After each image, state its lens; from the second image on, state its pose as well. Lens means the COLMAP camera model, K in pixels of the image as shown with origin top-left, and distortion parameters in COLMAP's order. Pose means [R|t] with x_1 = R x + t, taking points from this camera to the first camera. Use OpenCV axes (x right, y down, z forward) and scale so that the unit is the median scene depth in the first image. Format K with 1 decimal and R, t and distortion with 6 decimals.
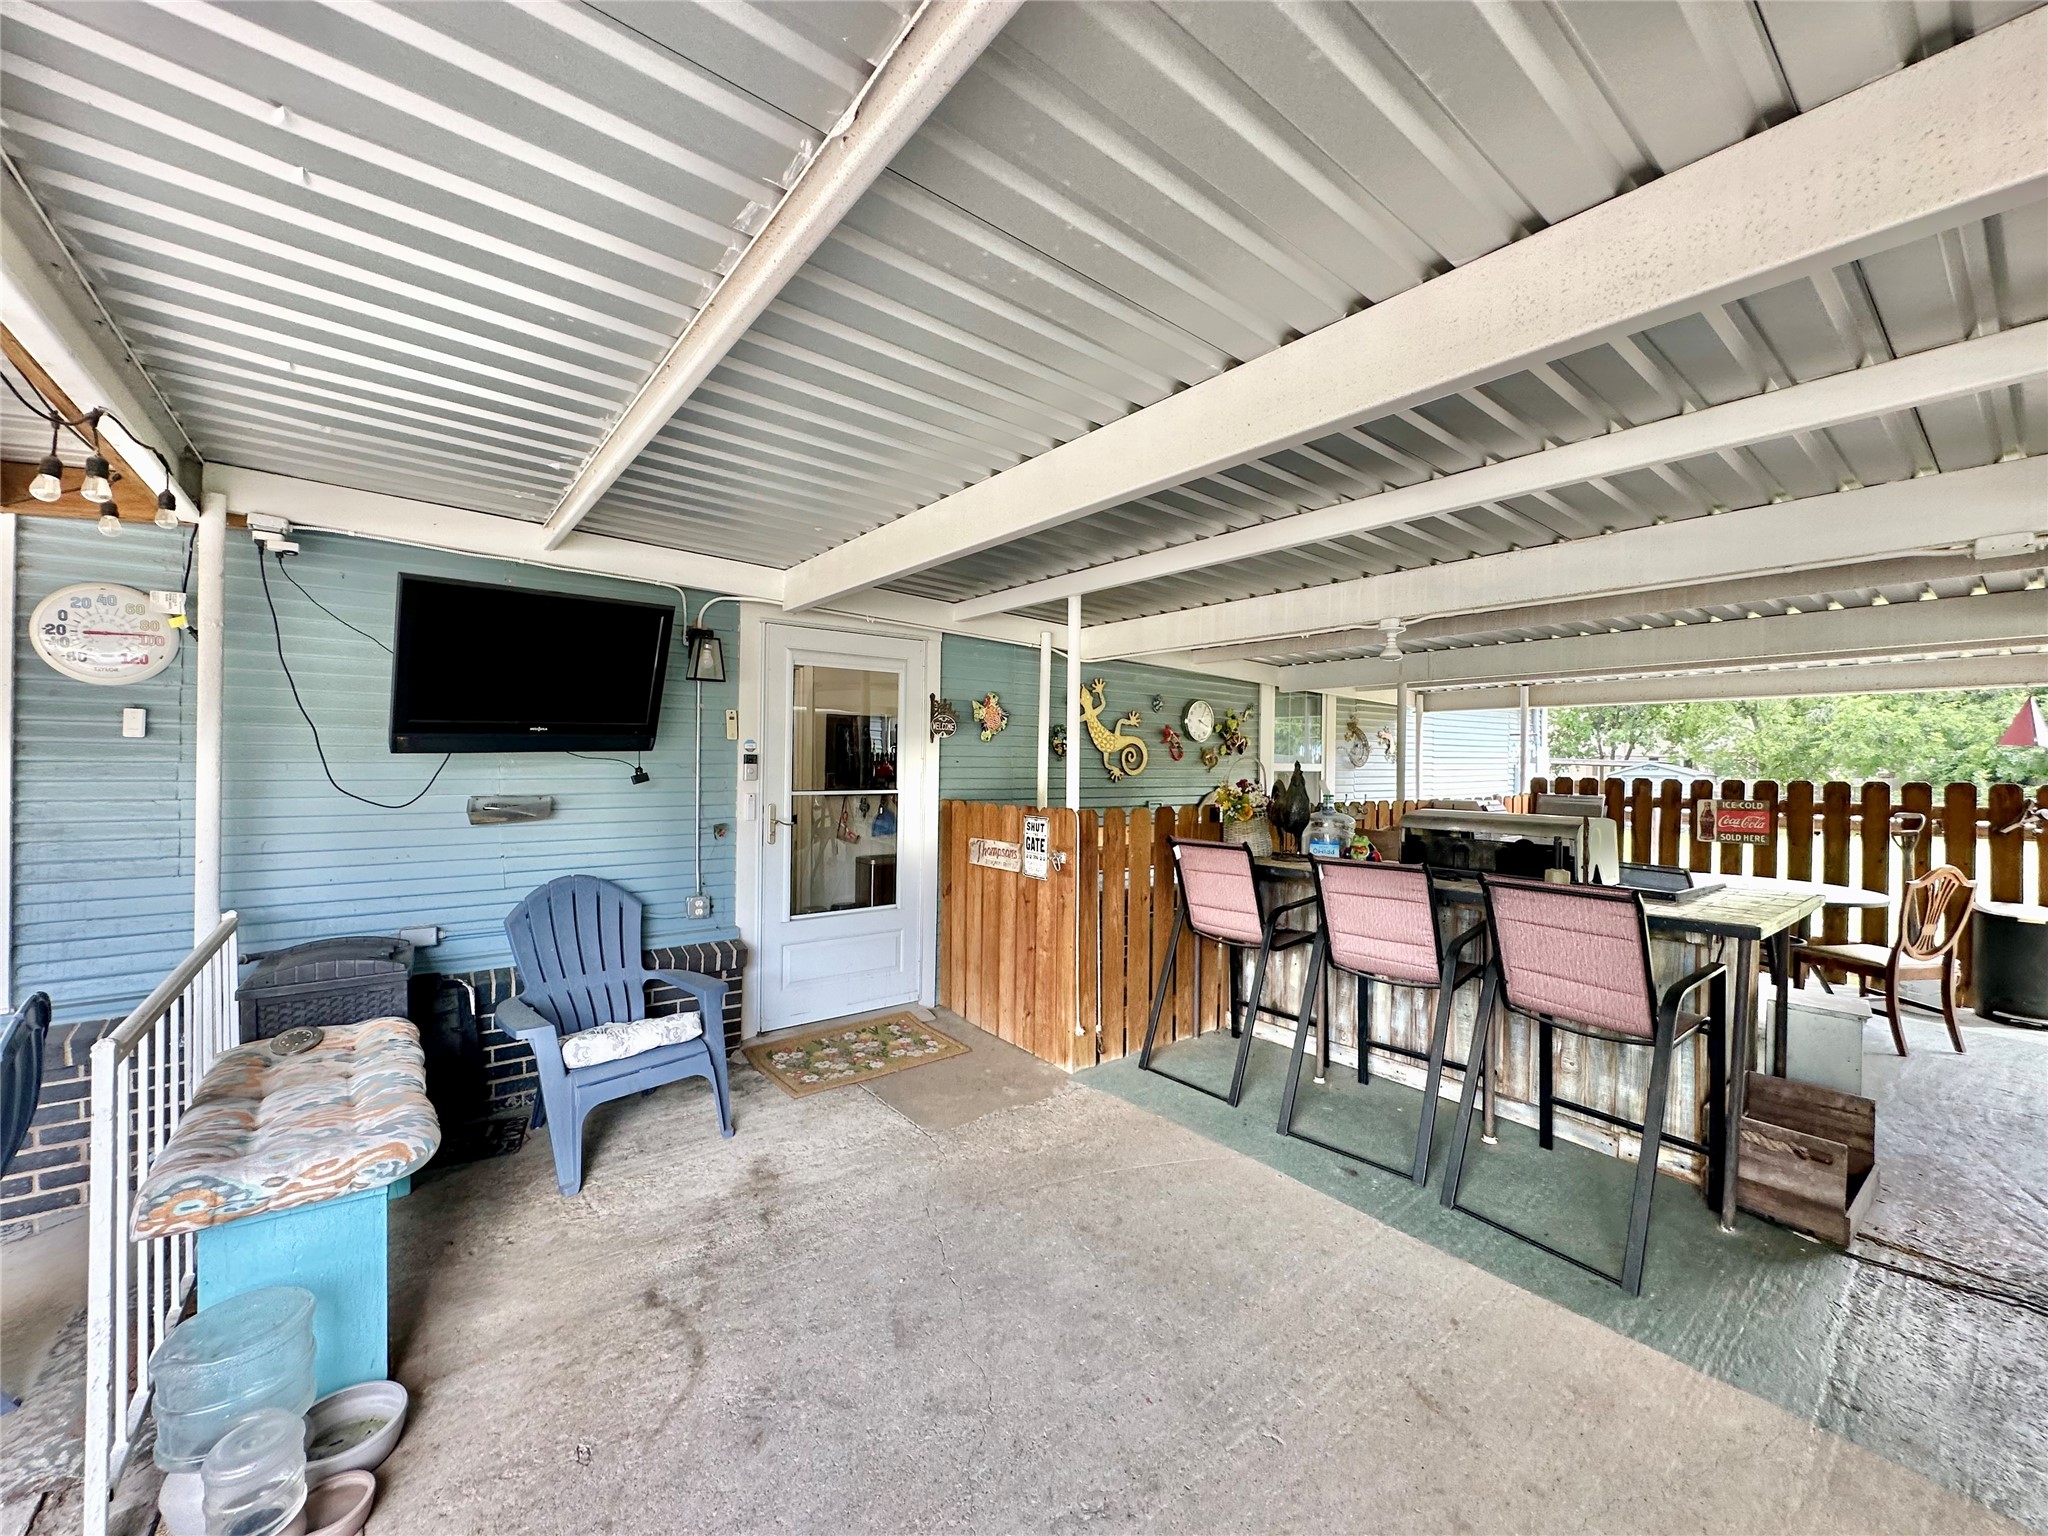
lens RADIAL K [[814.1, 0, 1026.7], [0, 814.1, 766.7], [0, 0, 1]] dist [-0.003115, 0.000813]
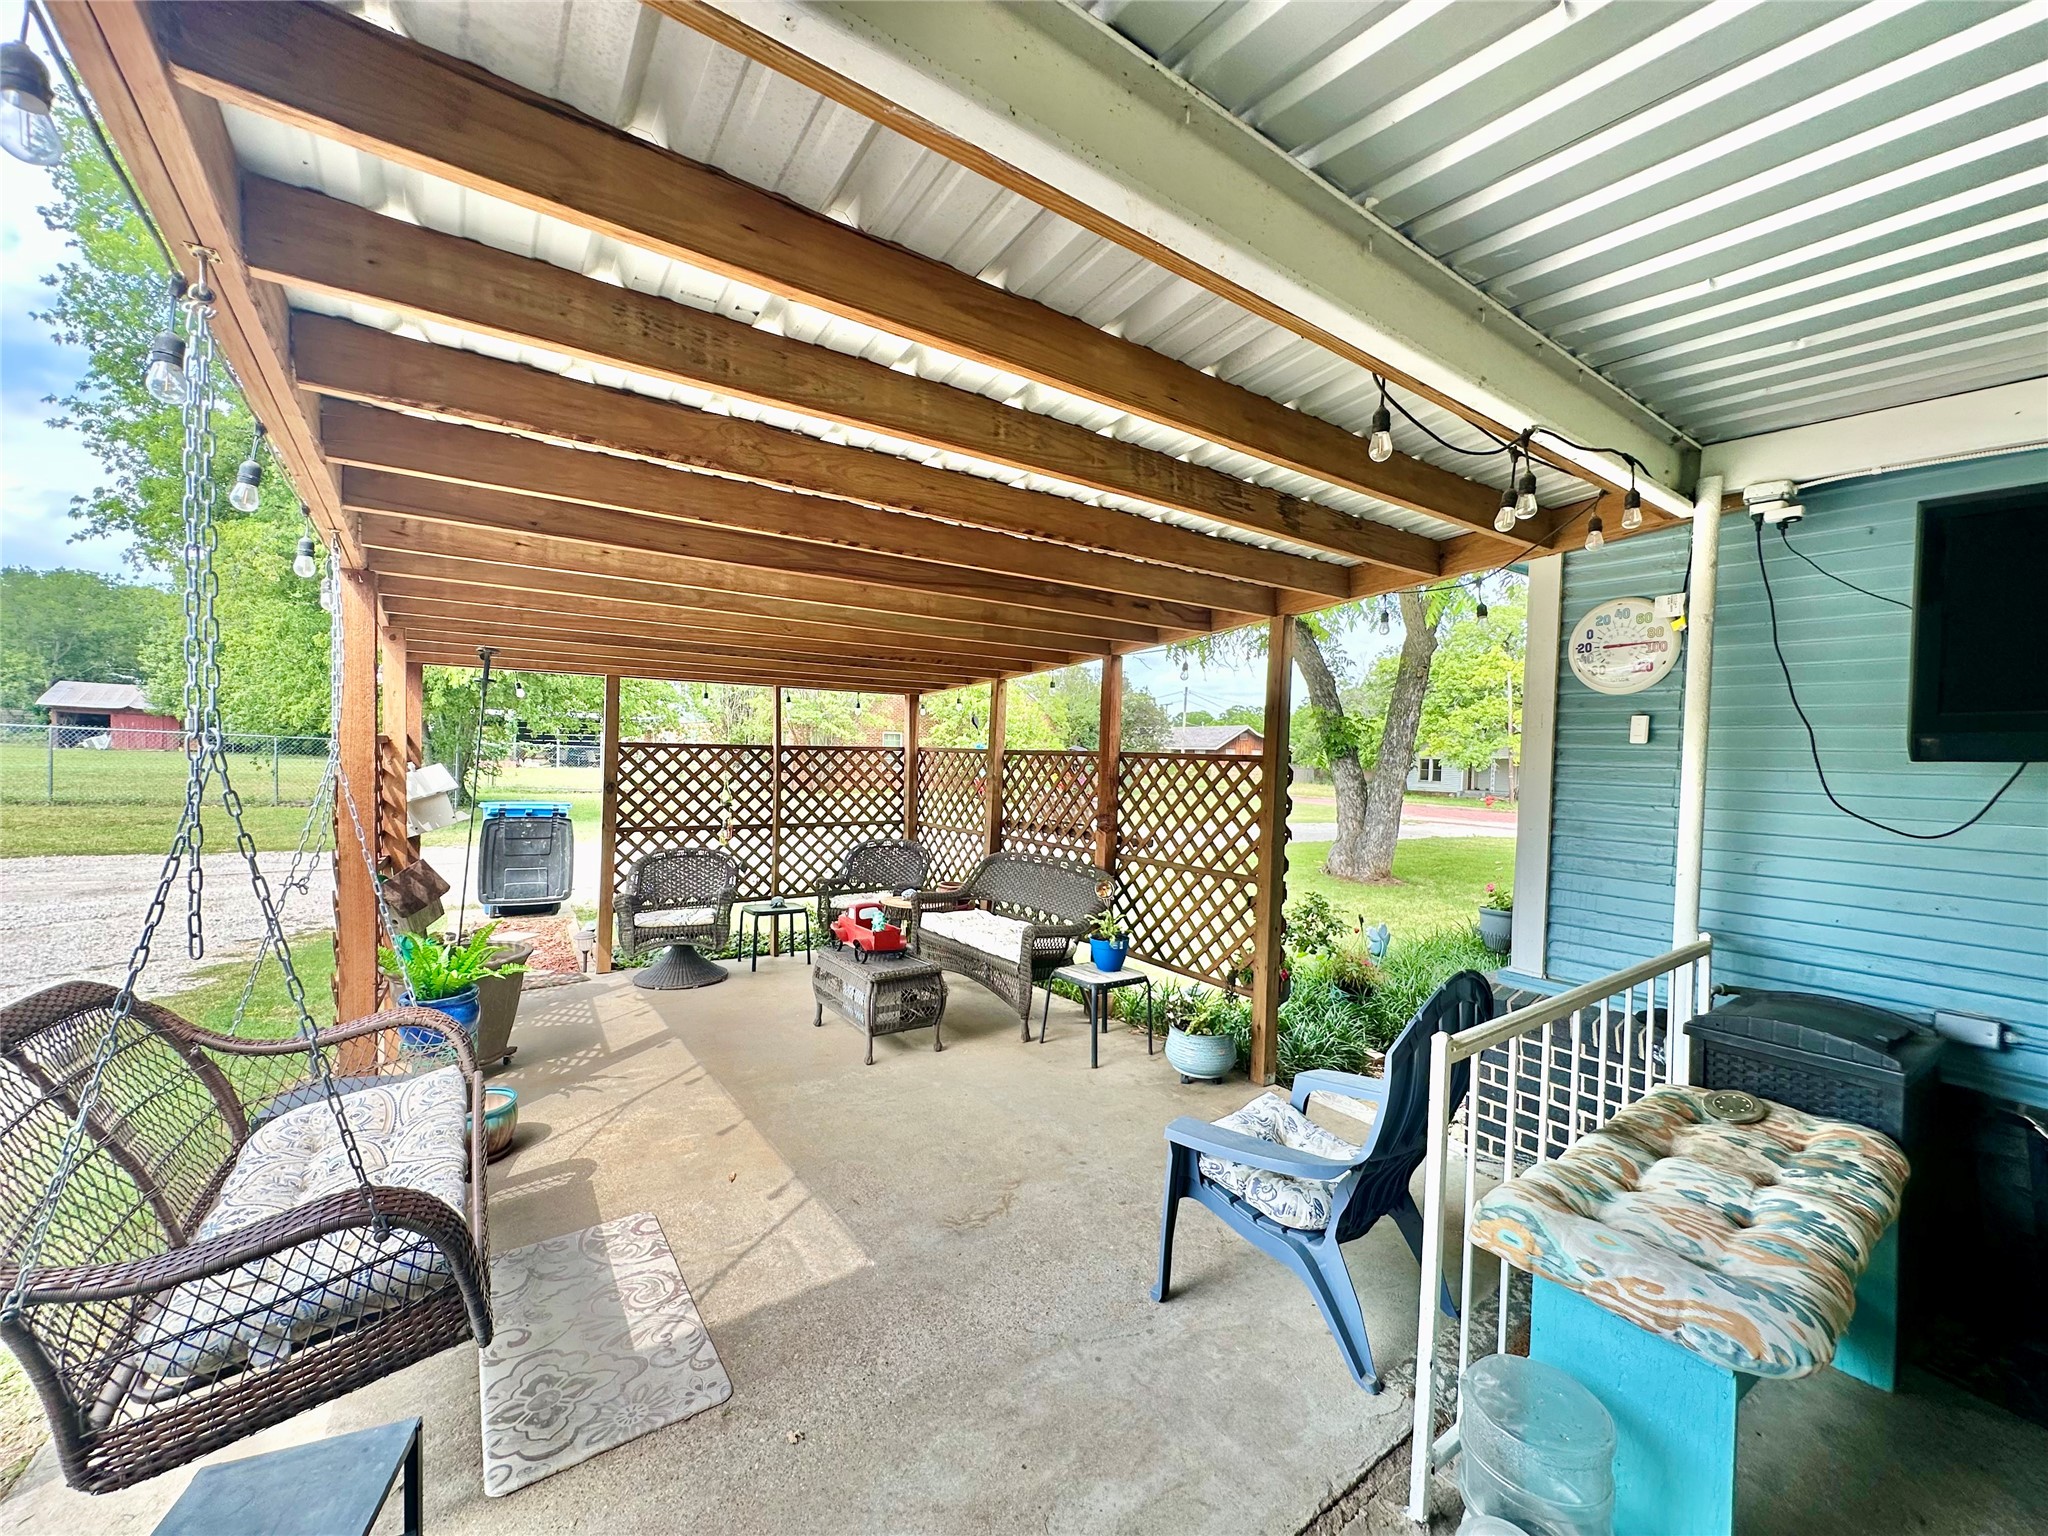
lens RADIAL K [[814.1, 0, 1024.4], [0, 814.1, 768.6], [0, 0, 1]] dist [-0.003115, 0.000813]
pose [[-0.036691, 0.016462, -0.999191, -0.044113], [-0.025367, 0.999527, 0.017399, -0.002840], [0.999005, 0.025985, -0.036256, 0.261949]]
